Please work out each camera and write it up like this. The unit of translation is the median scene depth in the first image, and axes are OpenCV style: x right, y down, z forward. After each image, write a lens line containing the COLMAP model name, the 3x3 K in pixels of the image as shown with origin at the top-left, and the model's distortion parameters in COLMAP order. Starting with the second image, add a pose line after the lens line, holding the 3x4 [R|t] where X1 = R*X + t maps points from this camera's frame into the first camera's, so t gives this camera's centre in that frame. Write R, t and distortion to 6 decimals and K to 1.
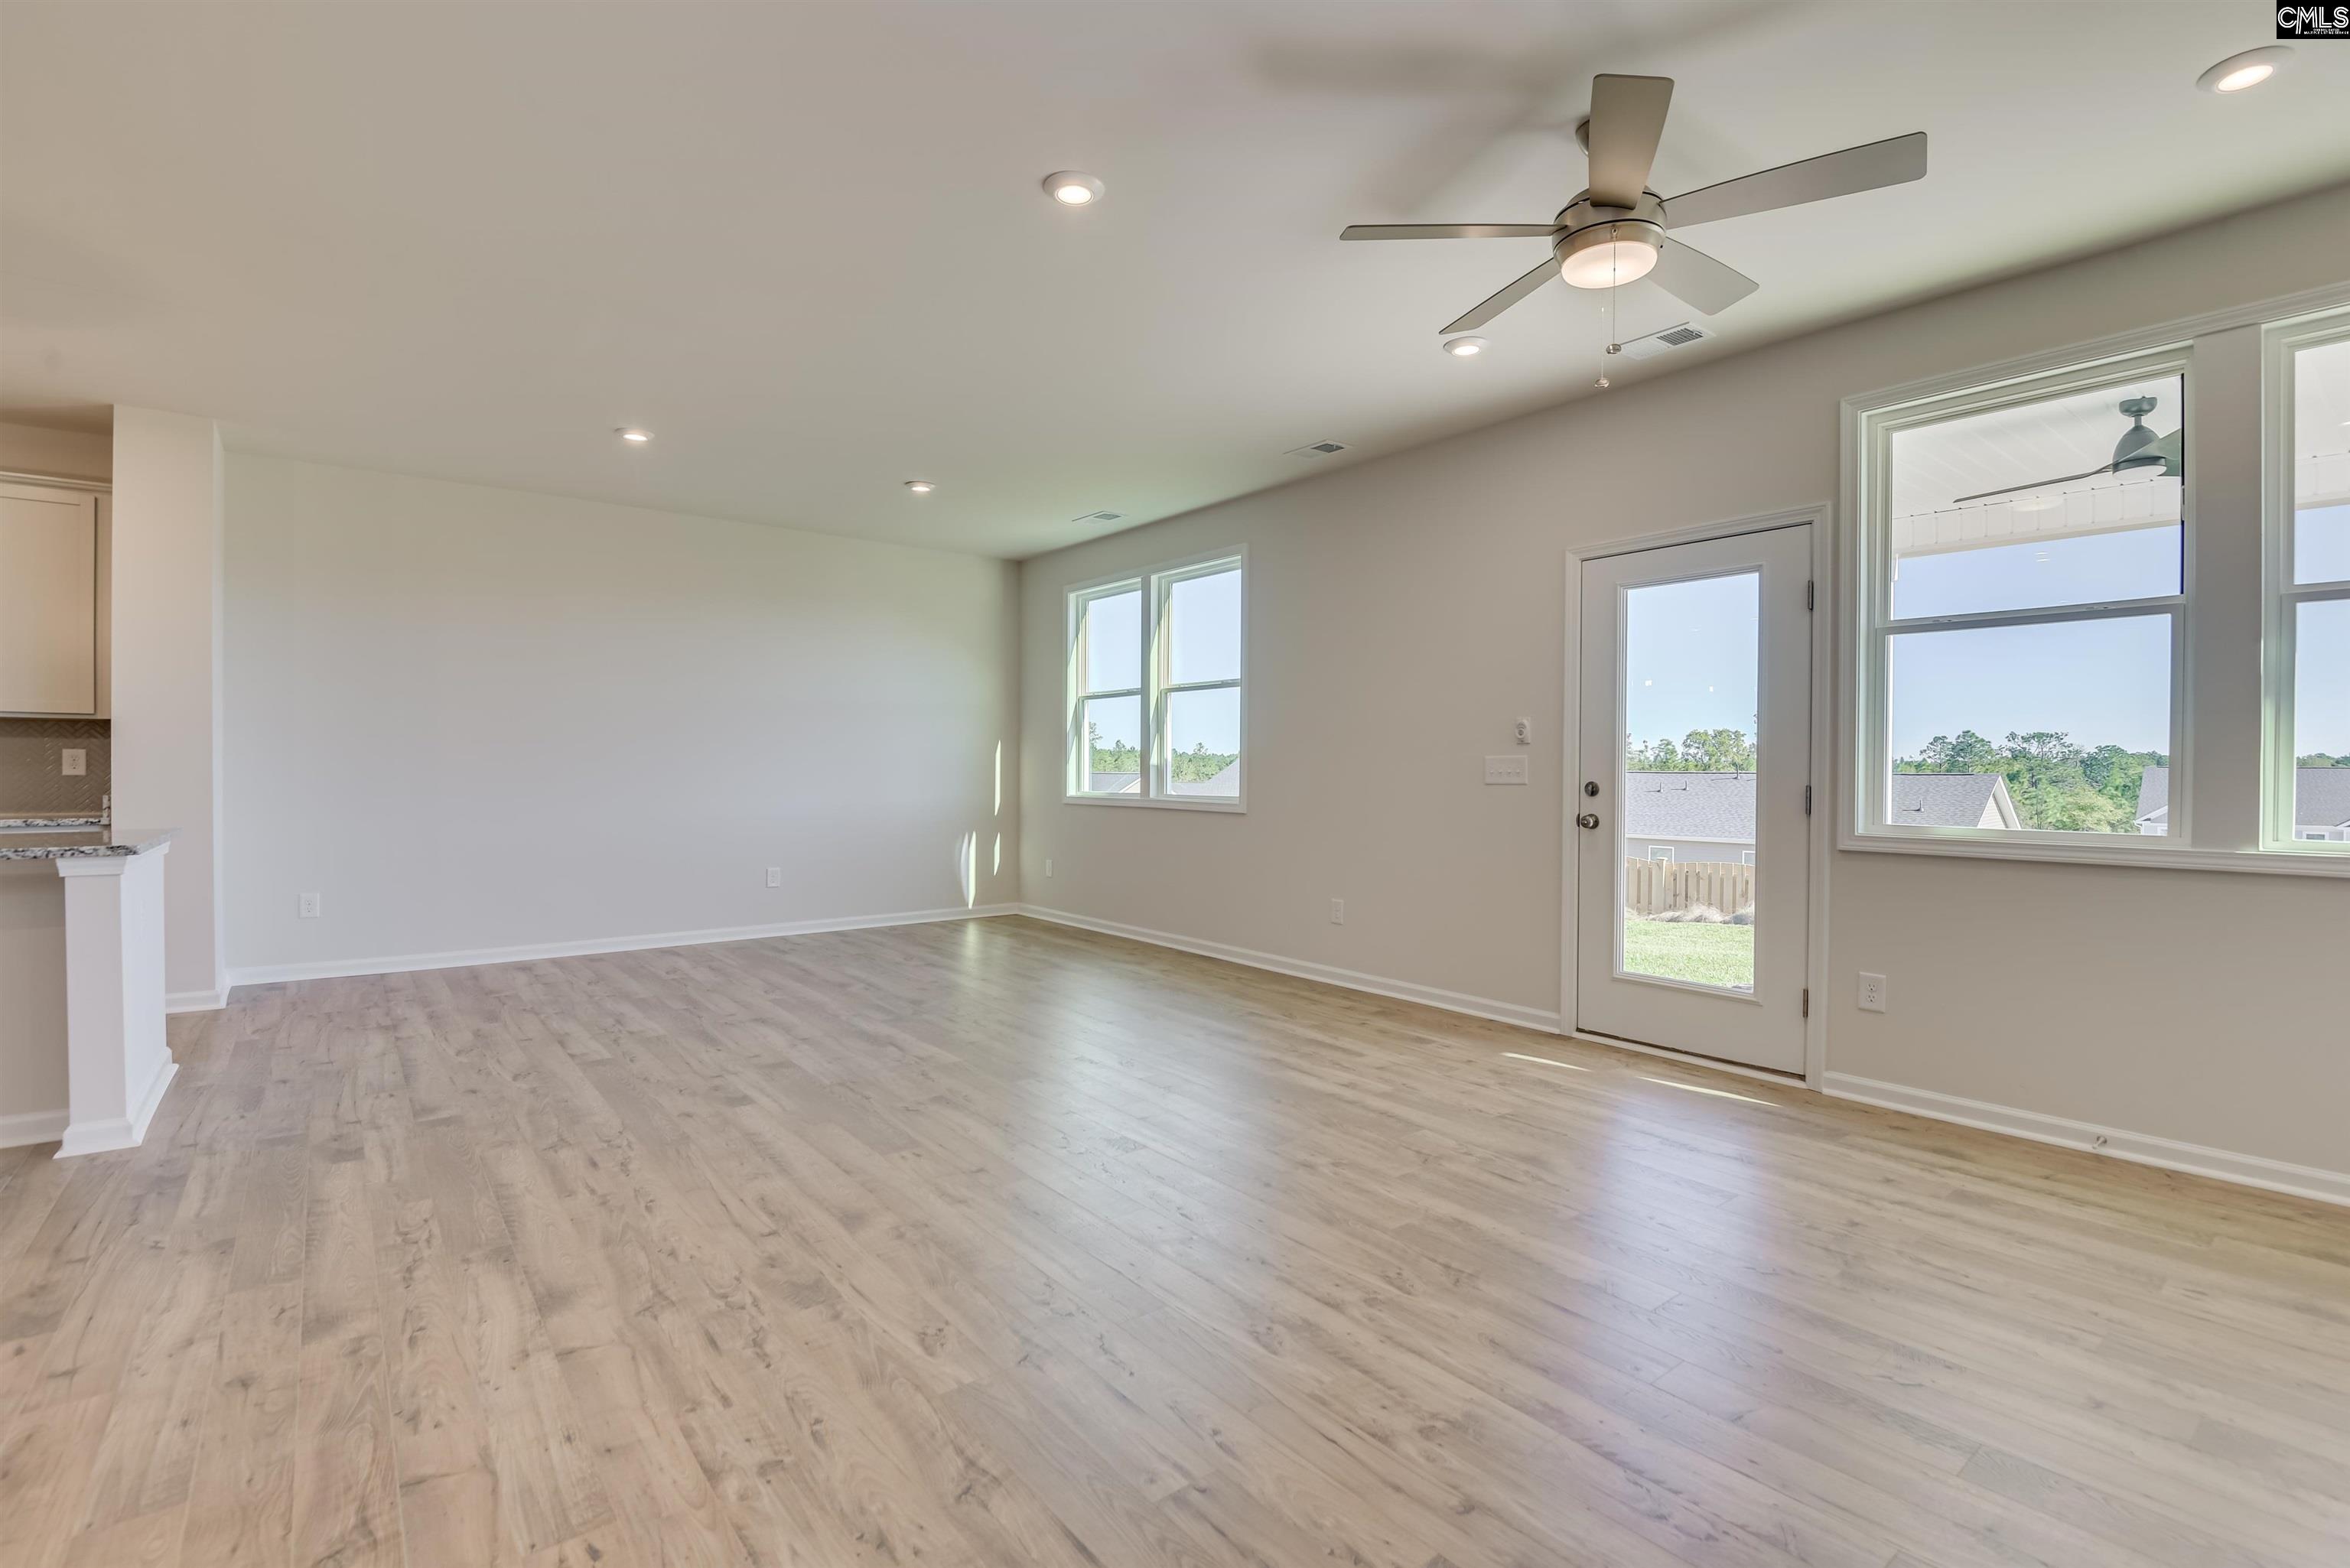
lens RADIAL K [[1069.1, 0, 1192.6], [0, 1069.1, 788.8], [0, 0, 1]] dist [-0.003150, -0.007425]
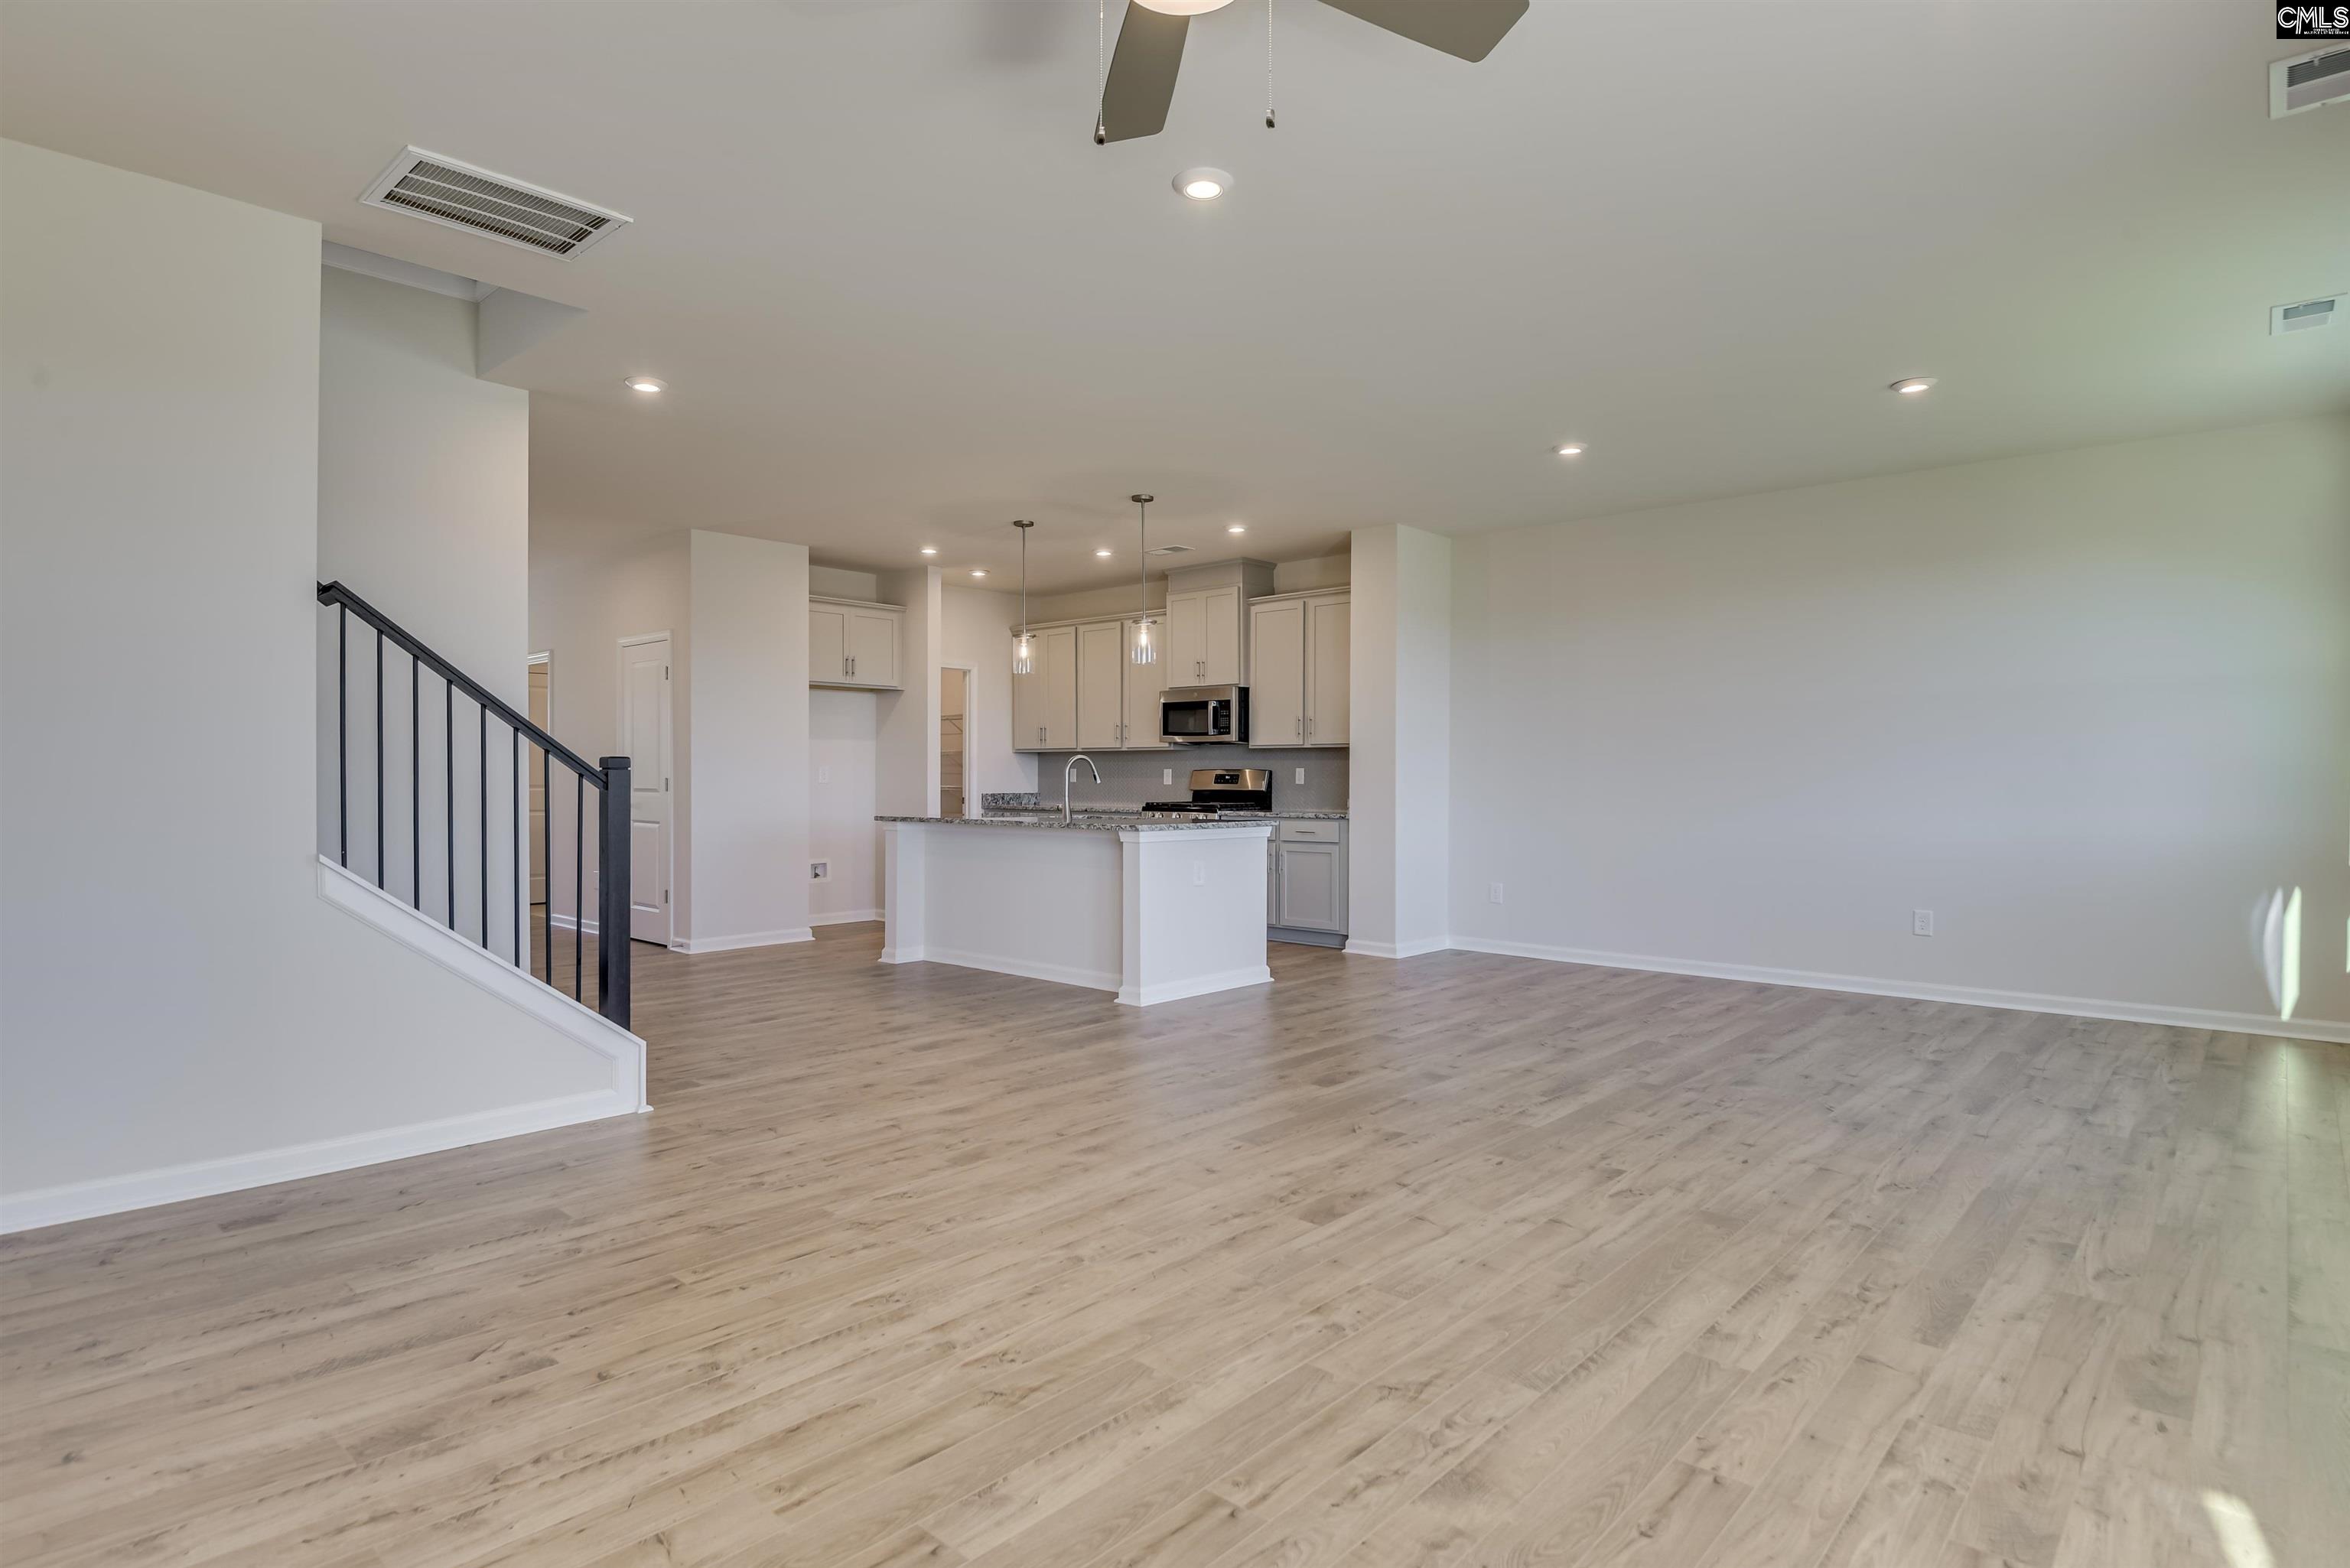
lens RADIAL K [[1228.0, 0, 1172.7], [0, 1228.0, 791.7], [0, 0, 1]] dist [-0.006110, -0.014299]
pose [[0.152281, 0.008047, -0.988304, 0.867754], [-0.021949, 0.999748, 0.004758, -0.009356], [0.988094, 0.020968, 0.152419, 0.707385]]
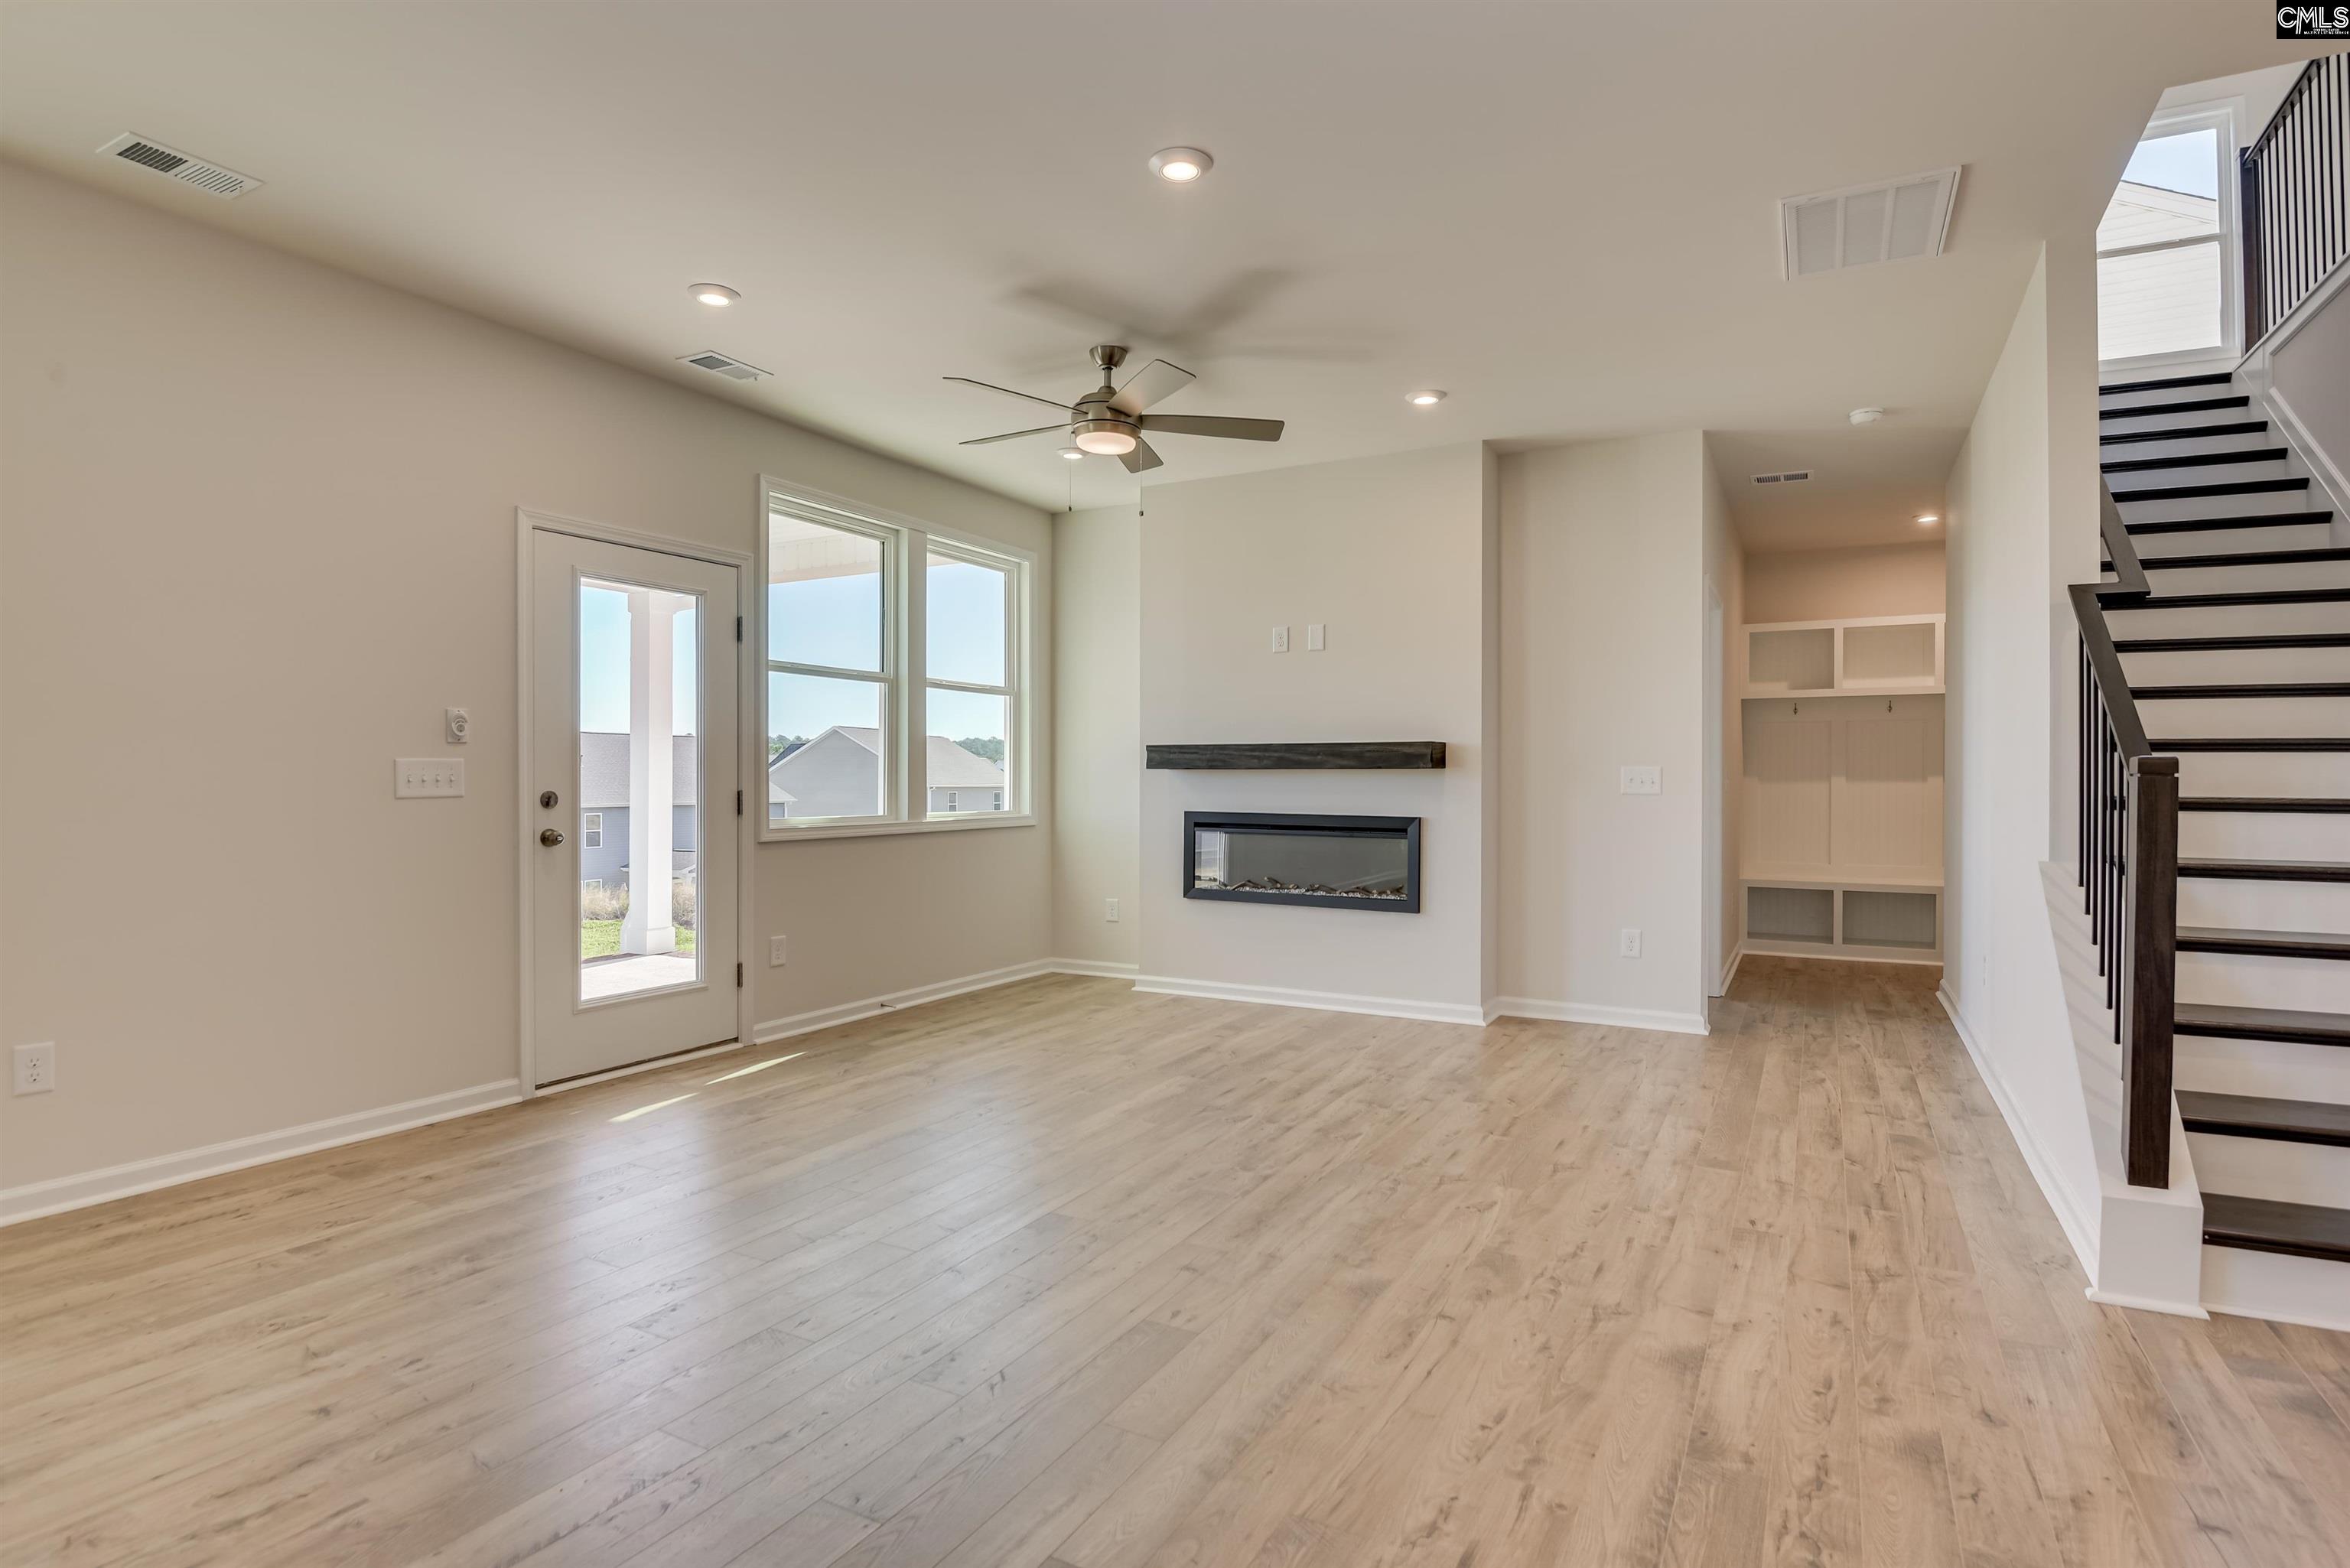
lens RADIAL K [[1186.4, 0, 1162.8], [0, 1186.4, 782.8], [0, 0, 1]] dist [-0.002566, -0.016799]
pose [[-0.372697, -0.009824, 0.927901, -0.947113], [0.014186, 0.999767, 0.016283, -0.029652], [-0.927845, 0.019232, -0.372471, 1.232666]]
